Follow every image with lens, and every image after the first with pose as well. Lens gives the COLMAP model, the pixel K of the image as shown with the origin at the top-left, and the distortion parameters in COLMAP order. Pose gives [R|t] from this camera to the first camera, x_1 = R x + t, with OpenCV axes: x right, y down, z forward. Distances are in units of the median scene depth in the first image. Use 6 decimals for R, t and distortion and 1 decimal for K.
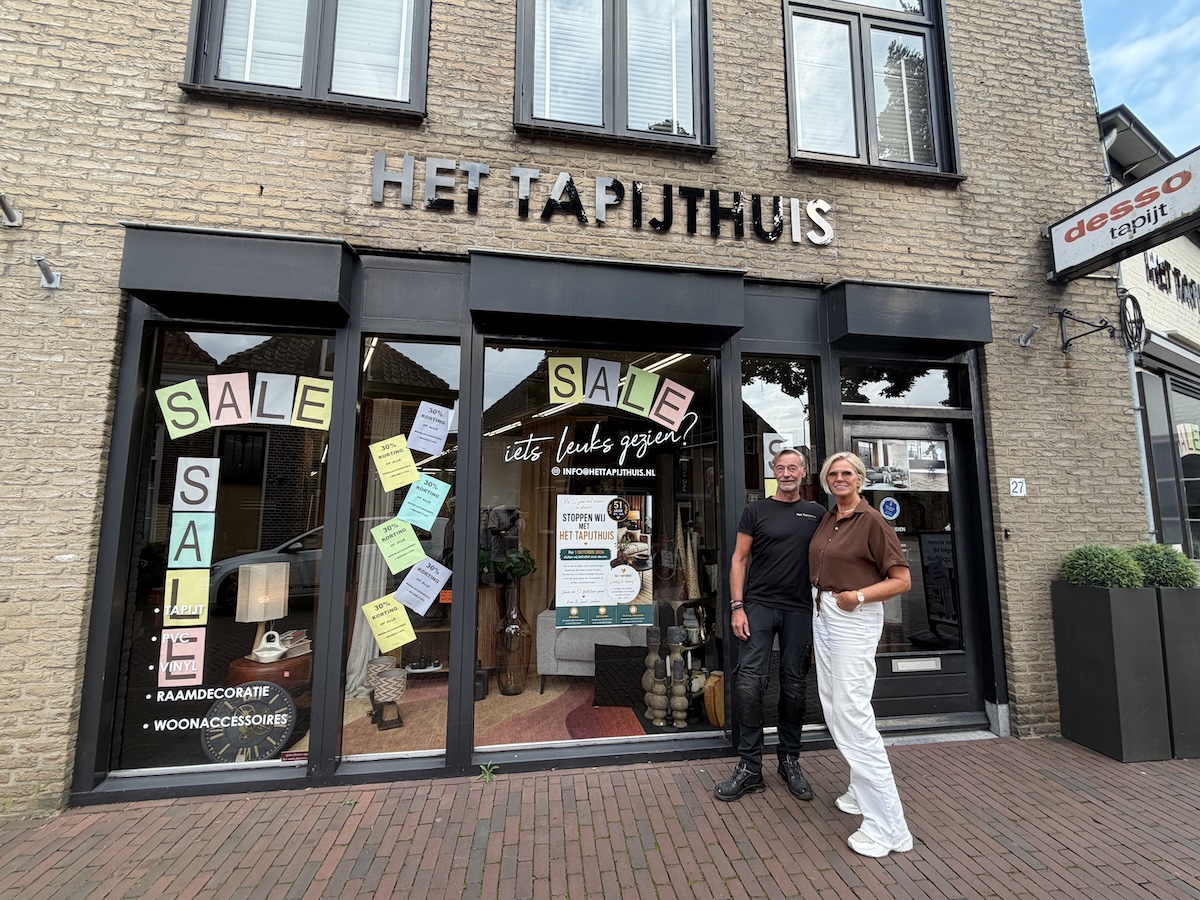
lens RADIAL K [[523.8, 0, 600.0], [0, 523.8, 450.0], [0, 0, 1]] dist [0.015937, -0.001315]
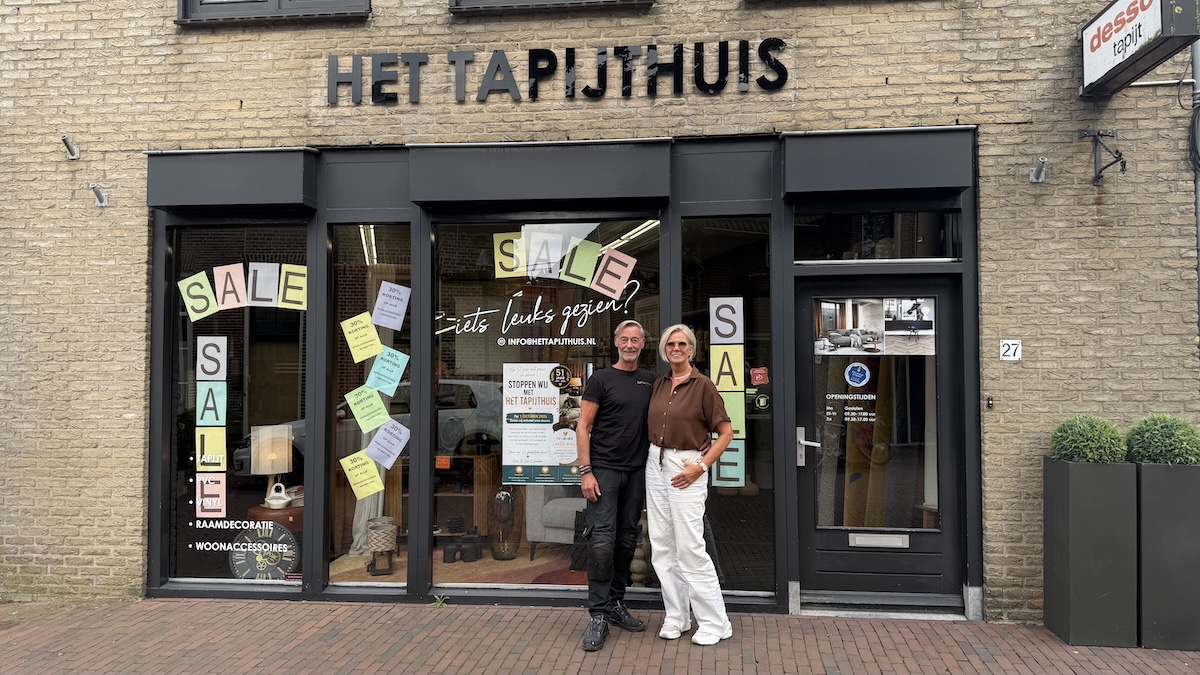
lens RADIAL K [[879.2, 0, 600.0], [0, 879.2, 337.5], [0, 0, 1]] dist [0.119782, -0.119678]
pose [[0.962445, -0.014155, -0.271106, 0.587887], [0.036844, 0.996211, 0.078784, -0.100589], [0.268964, -0.085814, 0.959320, -0.657011]]
